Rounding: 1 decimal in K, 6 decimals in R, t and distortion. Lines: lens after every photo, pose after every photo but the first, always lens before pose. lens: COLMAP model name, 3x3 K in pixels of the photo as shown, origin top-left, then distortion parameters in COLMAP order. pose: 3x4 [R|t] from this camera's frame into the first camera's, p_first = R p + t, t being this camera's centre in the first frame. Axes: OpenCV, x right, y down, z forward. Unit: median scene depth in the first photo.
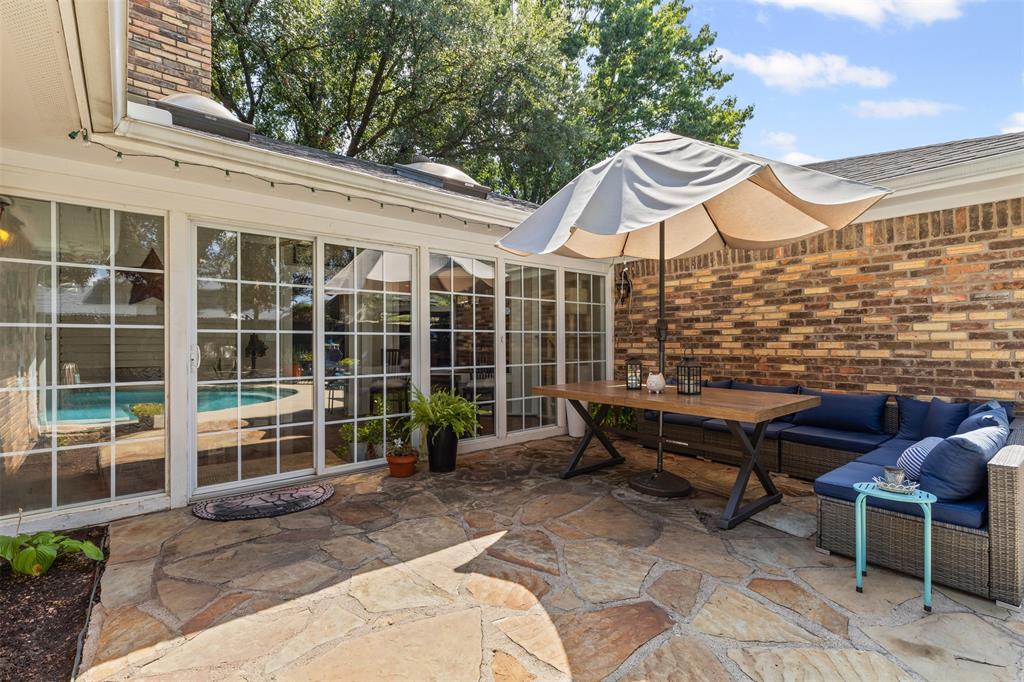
lens RADIAL K [[463.3, 0, 518.4], [0, 463.3, 335.9], [0, 0, 1]] dist [0.003172, -0.000224]
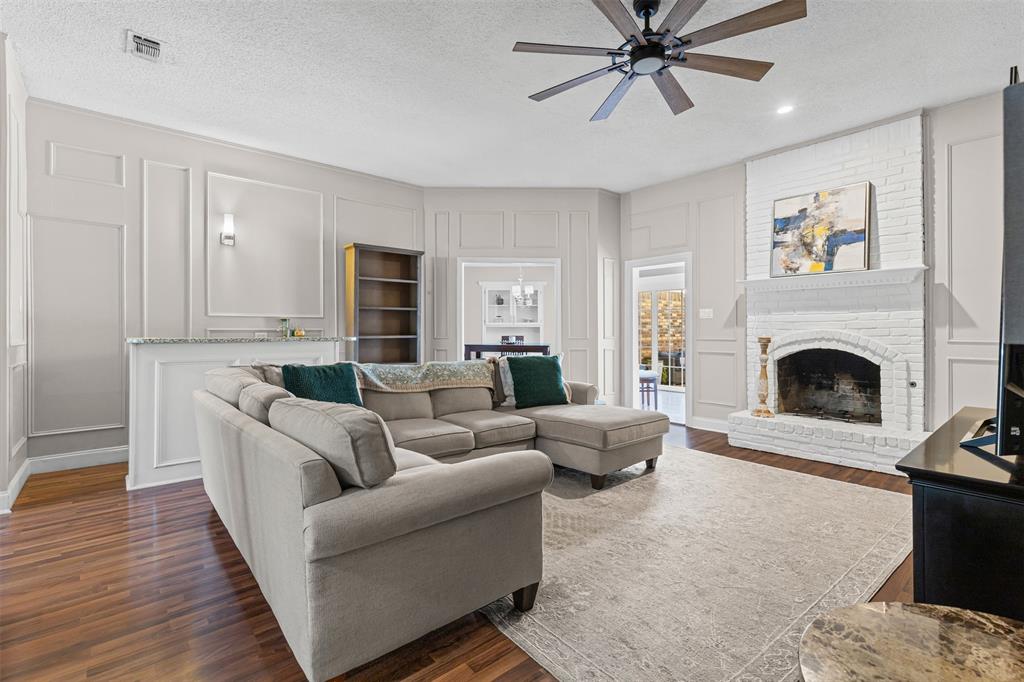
lens RADIAL K [[463.3, 0, 518.4], [0, 463.3, 335.9], [0, 0, 1]] dist [0.003172, -0.000224]
pose [[-0.014894, -0.000025, 0.999889, -1.838305], [-0.006591, 0.999978, -0.000074, 0.026777], [-0.999867, -0.006591, -0.014894, 1.774824]]
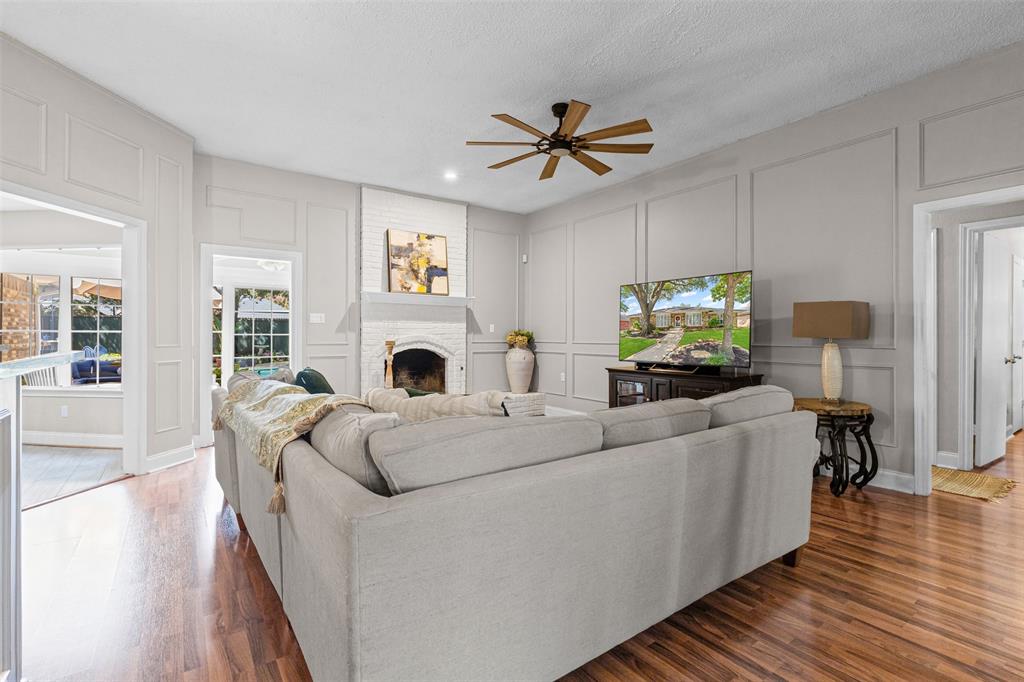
lens RADIAL K [[471.8, 0, 518.6], [0, 471.8, 340.3], [0, 0, 1]] dist [0.013357, -0.000316]
pose [[-0.997501, 0.007680, 0.070232, -1.272090], [0.007864, 0.999966, 0.002348, 0.024362], [-0.070212, 0.002894, -0.997528, 2.434364]]
